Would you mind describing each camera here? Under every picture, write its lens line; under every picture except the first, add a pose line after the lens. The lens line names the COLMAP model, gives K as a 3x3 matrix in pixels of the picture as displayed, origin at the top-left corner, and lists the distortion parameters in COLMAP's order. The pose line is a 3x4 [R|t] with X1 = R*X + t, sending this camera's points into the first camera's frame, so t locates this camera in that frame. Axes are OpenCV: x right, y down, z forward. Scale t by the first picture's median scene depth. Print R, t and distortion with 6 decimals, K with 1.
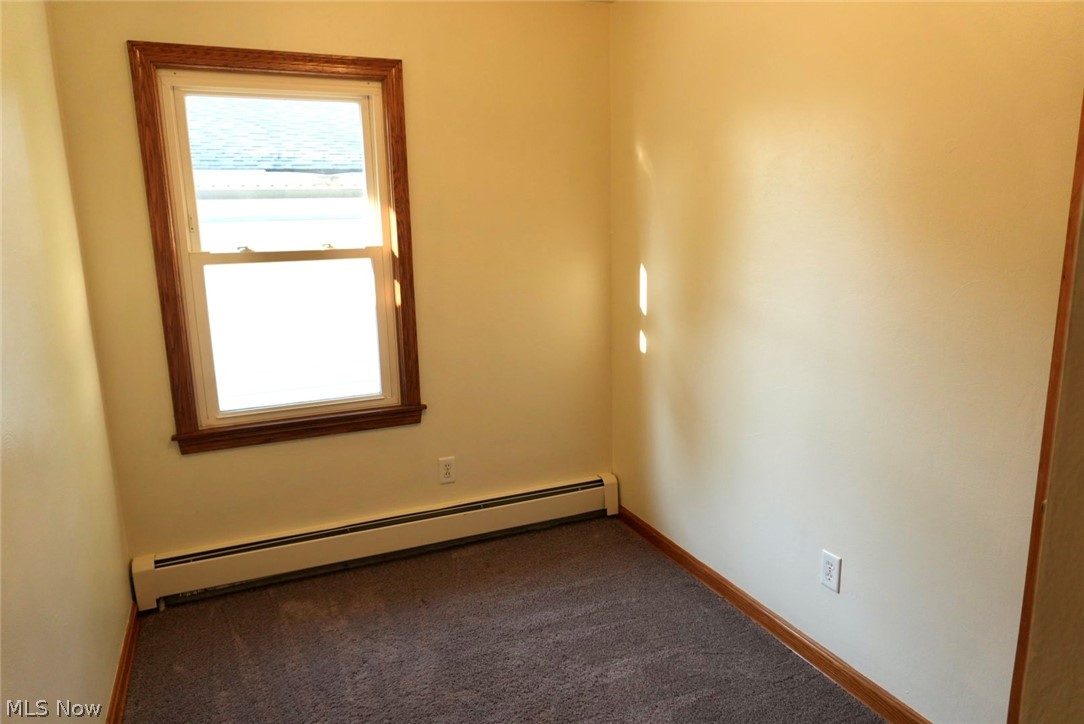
lens RADIAL K [[722.0, 0, 542.0], [0, 722.0, 362.0], [0, 0, 1]] dist [0.002597, -0.002464]
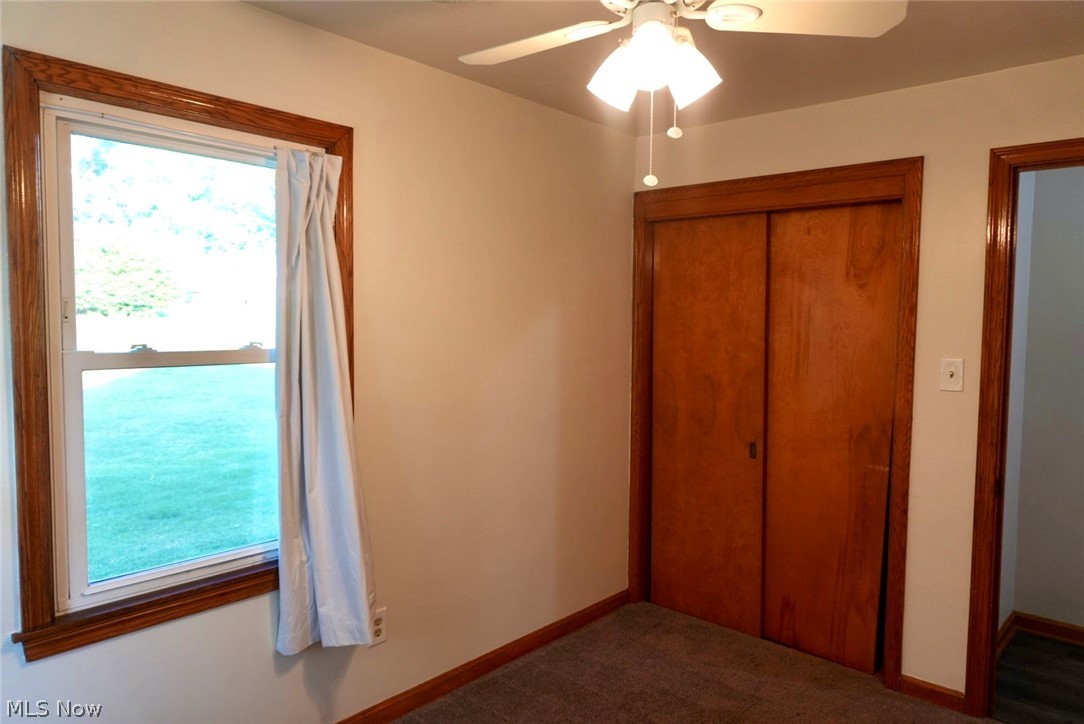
lens RADIAL K [[722.0, 0, 542.0], [0, 722.0, 362.0], [0, 0, 1]] dist [0.002597, -0.002464]
pose [[0.913099, 0.008150, 0.407657, -0.344329], [0.050056, 0.989997, -0.131911, -0.028411], [-0.404654, 0.140853, 0.903557, 0.196932]]
